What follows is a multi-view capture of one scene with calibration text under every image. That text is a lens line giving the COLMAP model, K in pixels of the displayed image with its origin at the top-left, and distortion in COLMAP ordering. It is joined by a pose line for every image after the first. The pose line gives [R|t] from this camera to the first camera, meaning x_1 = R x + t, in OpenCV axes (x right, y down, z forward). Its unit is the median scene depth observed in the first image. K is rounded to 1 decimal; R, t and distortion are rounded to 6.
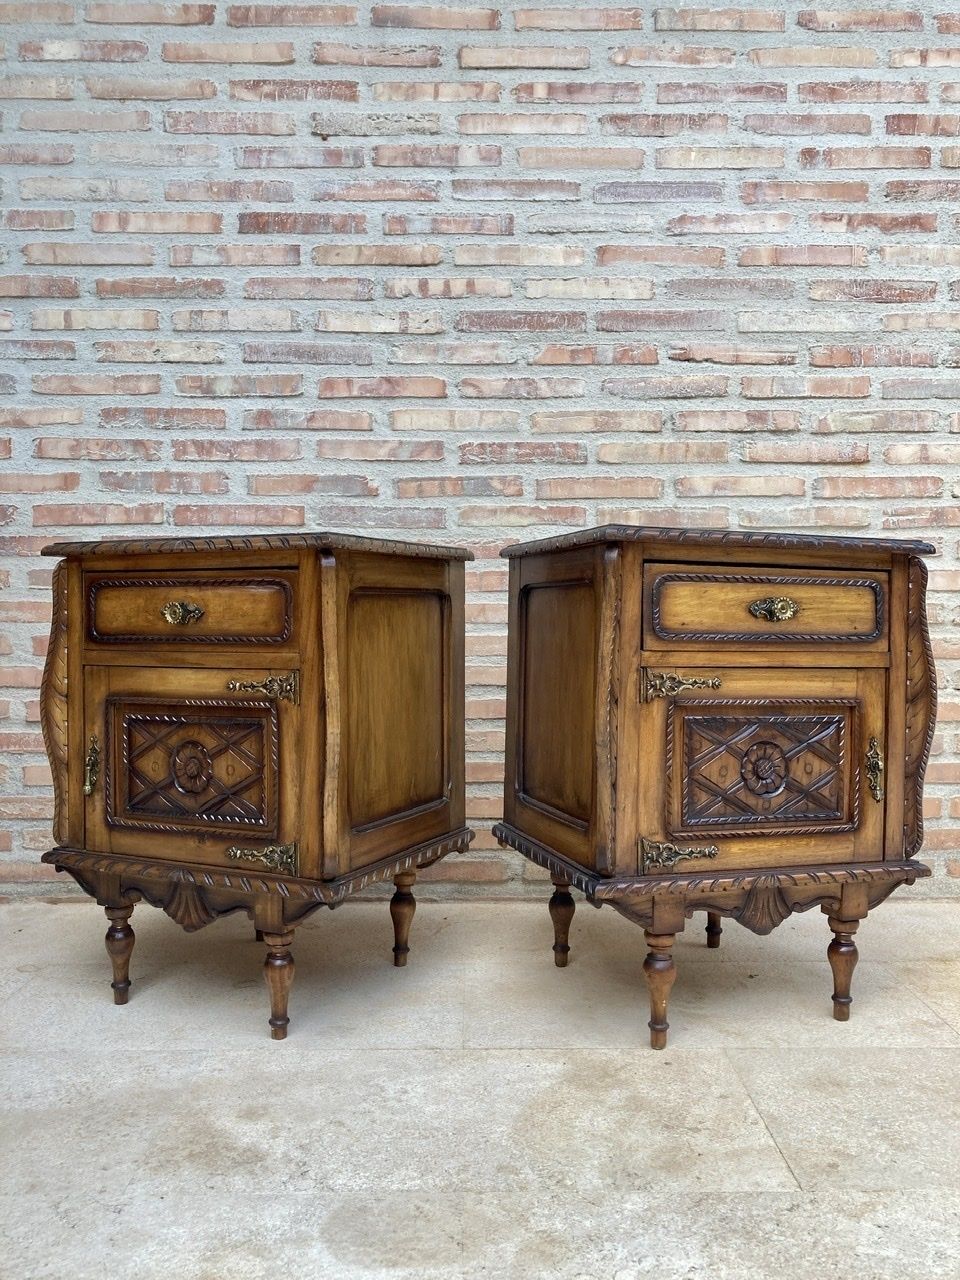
lens RADIAL K [[1081.9, 0, 492.6], [0, 1081.9, 628.3], [0, 0, 1]] dist [0.002033, 0.009815]
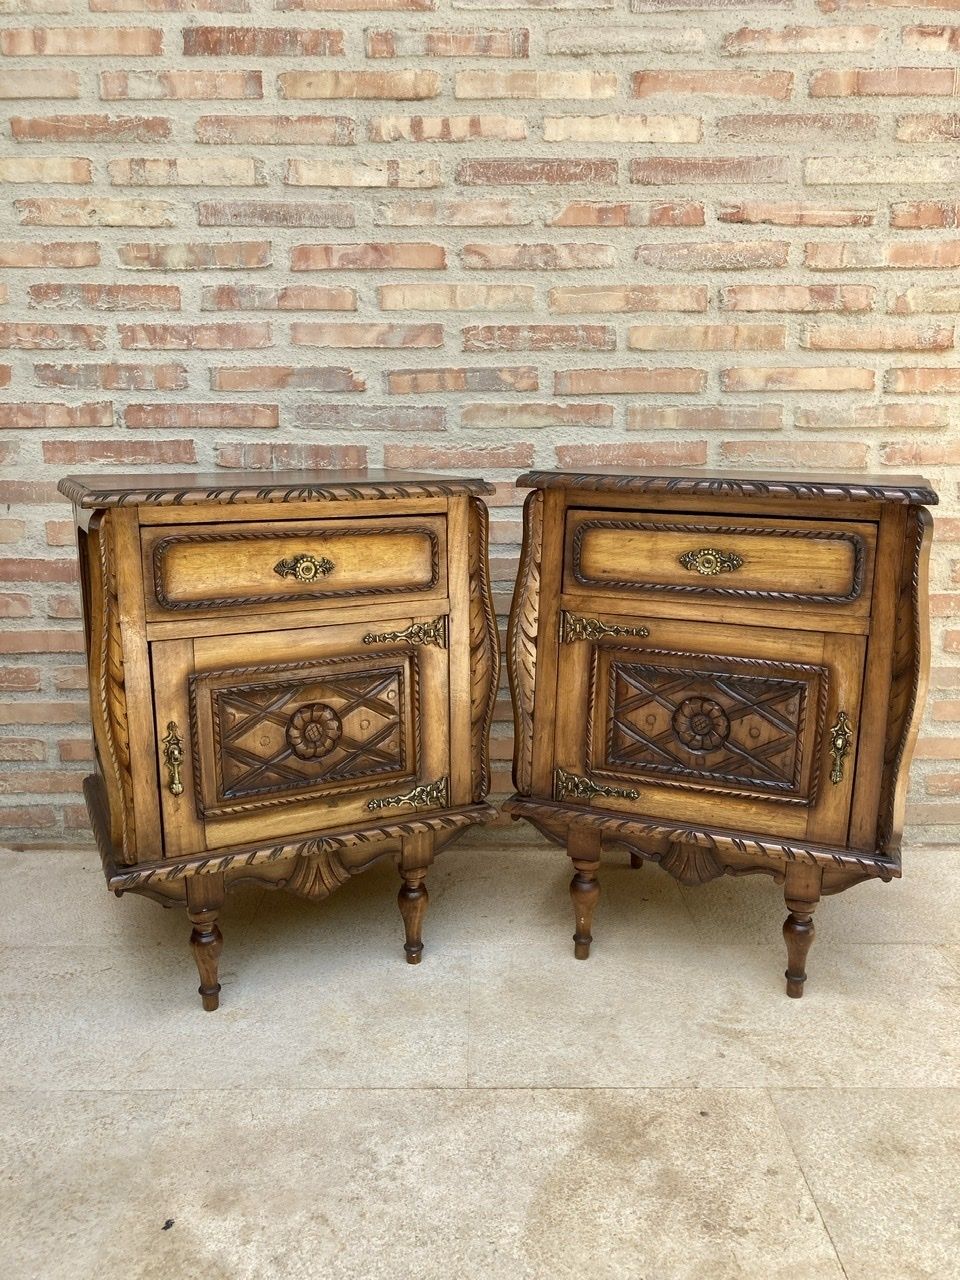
lens RADIAL K [[1081.9, 0, 491.3], [0, 1081.9, 628.6], [0, 0, 1]] dist [0.002033, 0.009815]
pose [[0.999955, 0.000384, -0.009519, -0.000242], [0.001273, 0.984849, 0.173407, -0.086973], [0.009442, -0.173412, 0.984804, 0.140790]]
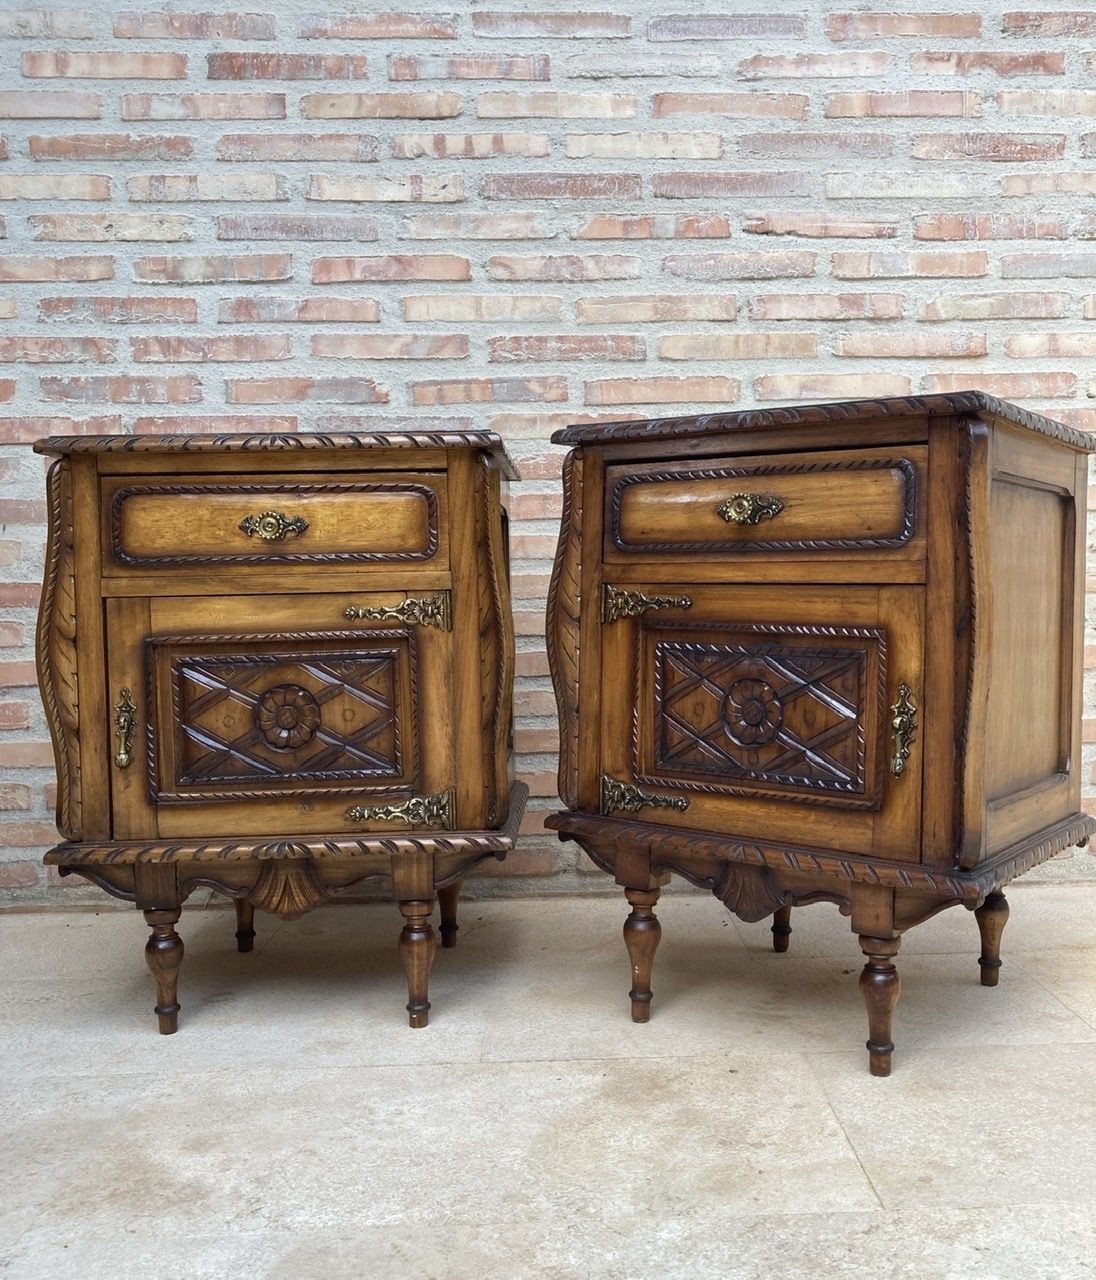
lens RADIAL K [[1272.3, 0, 628.6], [0, 1272.3, 628.2], [0, 0, 1]] dist [0.003241, 0.000000]
pose [[0.999286, -0.018644, 0.032877, 0.039309], [0.018405, 0.999802, 0.007540, 0.042446], [-0.033011, -0.006929, 0.999431, 0.038860]]
